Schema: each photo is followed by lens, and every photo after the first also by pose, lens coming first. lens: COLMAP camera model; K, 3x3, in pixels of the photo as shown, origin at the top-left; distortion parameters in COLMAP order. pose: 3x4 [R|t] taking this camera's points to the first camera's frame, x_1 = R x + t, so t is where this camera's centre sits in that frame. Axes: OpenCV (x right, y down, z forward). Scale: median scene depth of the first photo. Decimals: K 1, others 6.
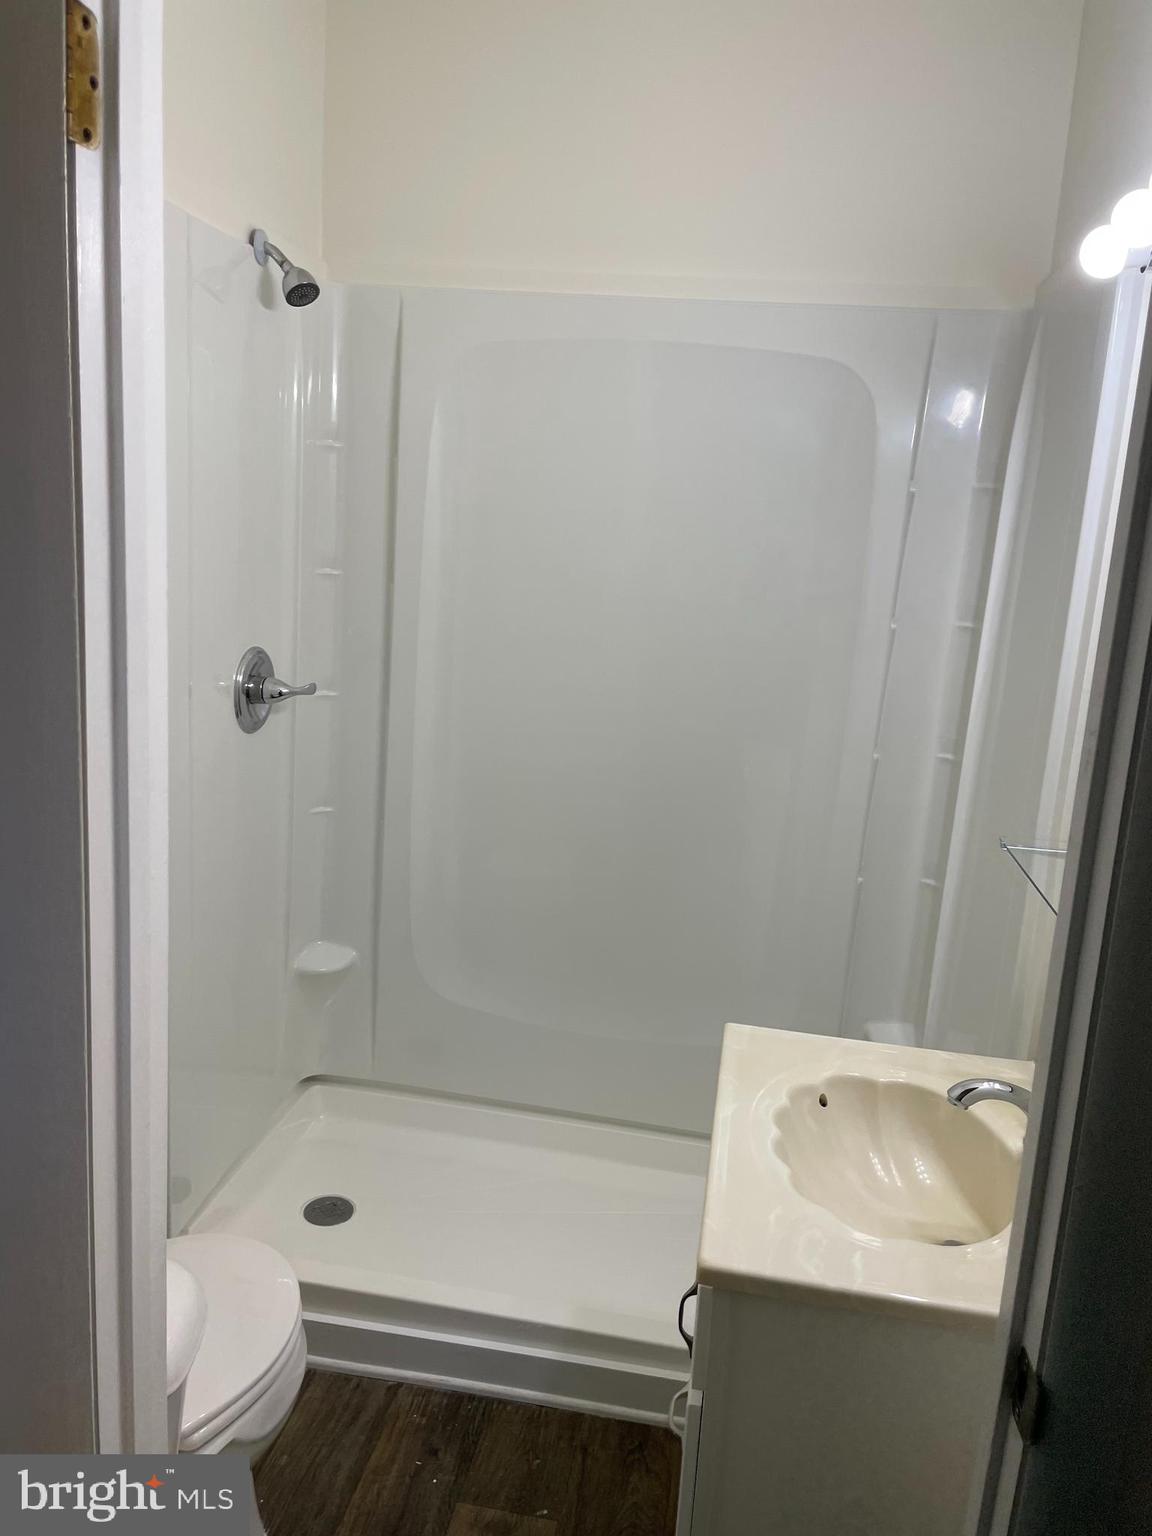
lens RADIAL K [[1173.1, 0, 559.6], [0, 1173.1, 759.5], [0, 0, 1]] dist [0.088596, -0.122988]
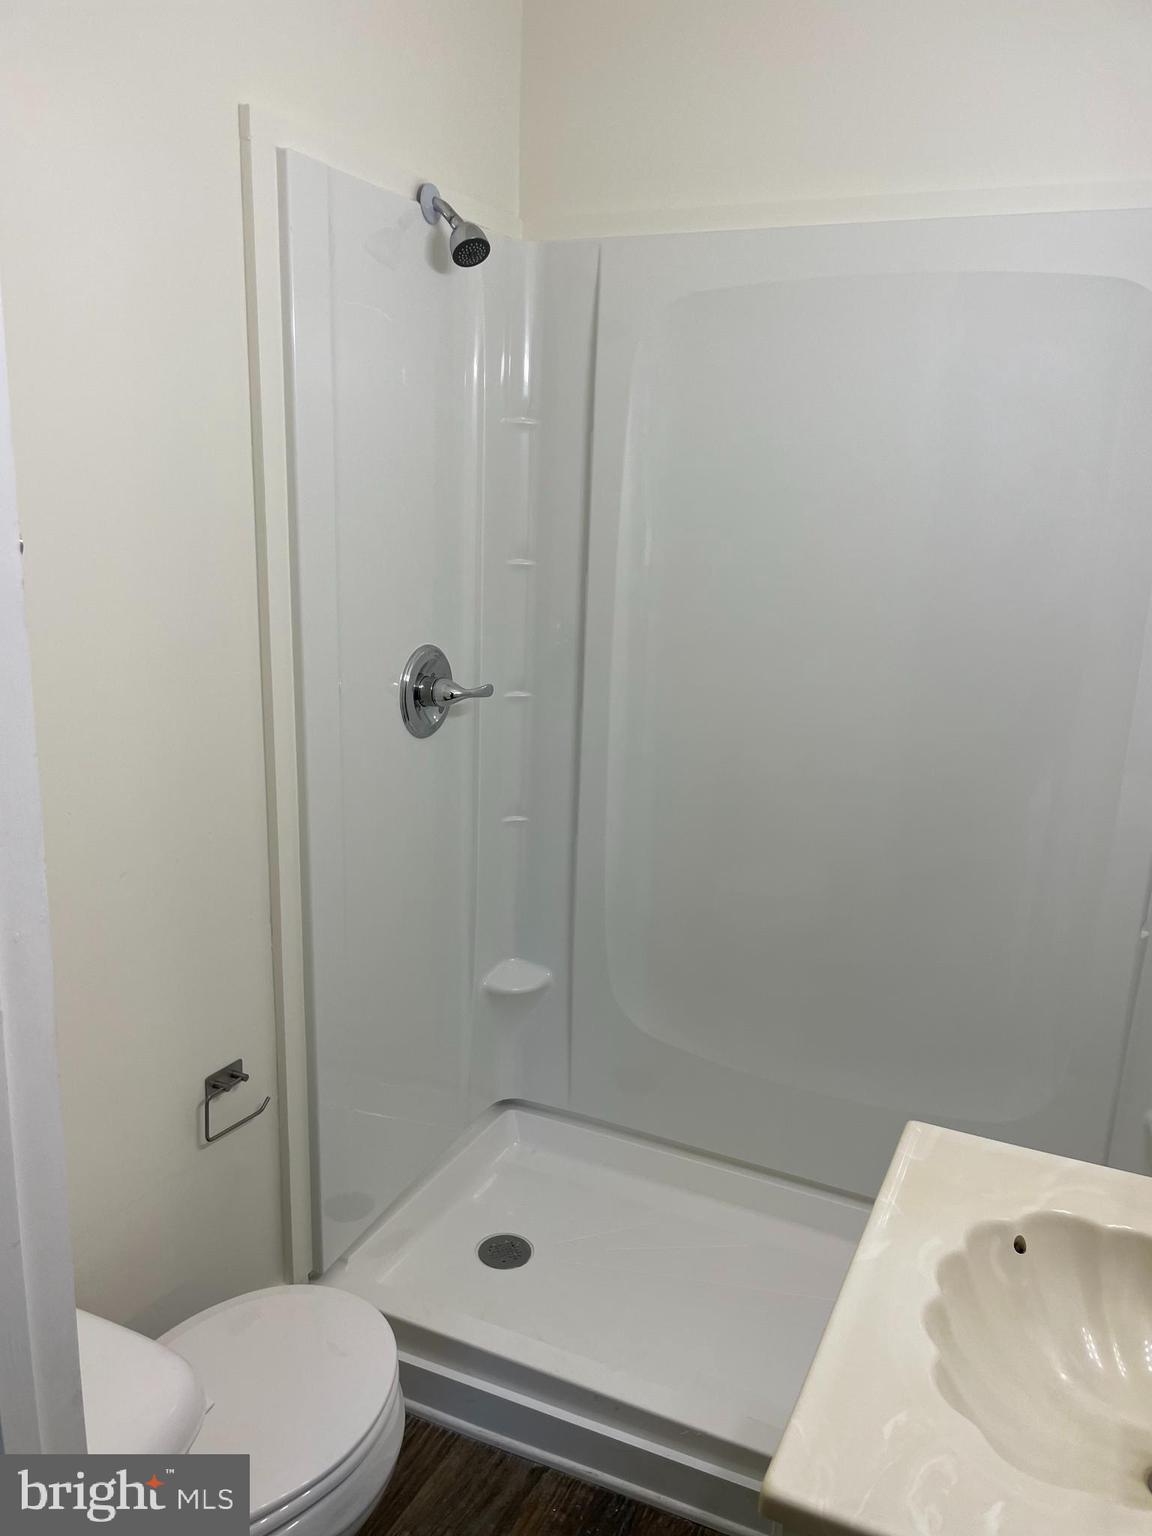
lens RADIAL K [[1173.1, 0, 560.9], [0, 1173.1, 779.6], [0, 0, 1]] dist [0.088596, -0.122988]
pose [[0.964117, 0.026770, -0.264123, 0.100575], [-0.020638, 0.999450, 0.025966, -0.017462], [0.264673, -0.019583, 0.964139, 0.147597]]
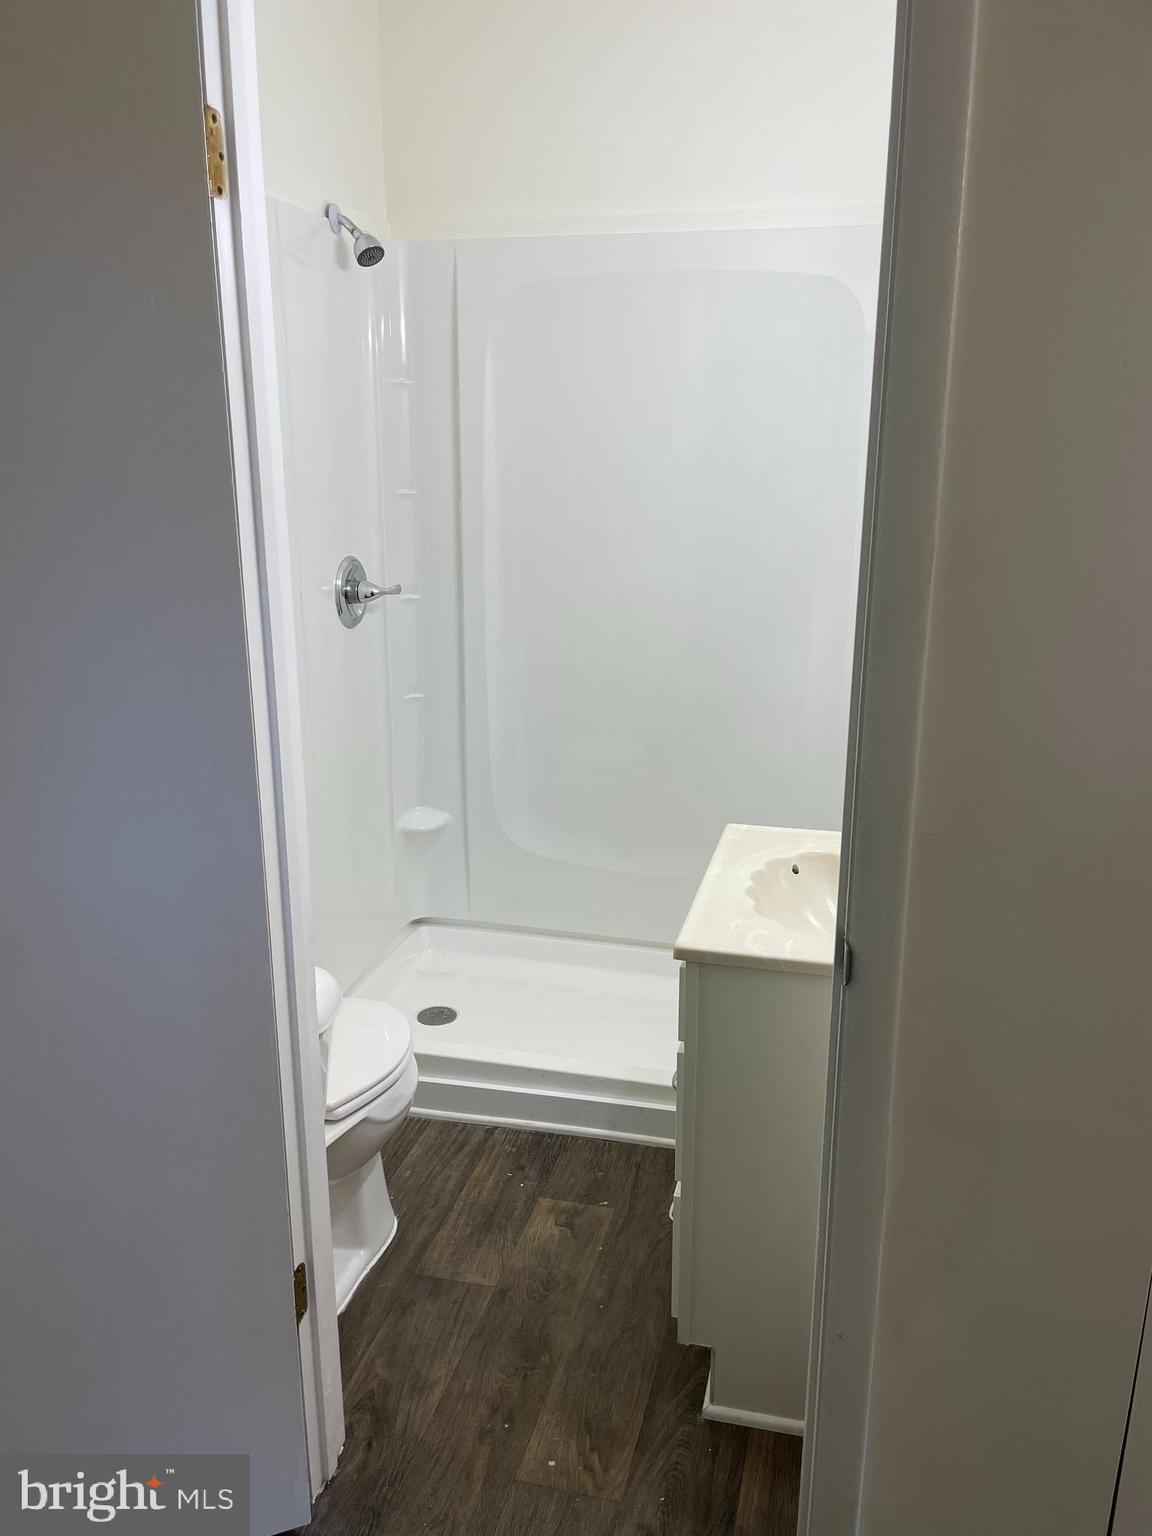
lens RADIAL K [[1173.1, 0, 566.6], [0, 1173.1, 775.8], [0, 0, 1]] dist [0.088596, -0.122988]
pose [[0.995628, -0.040506, -0.084167, 0.064342], [0.046206, 0.996688, 0.066922, 0.065703], [0.081177, -0.070518, 0.994202, -0.230562]]
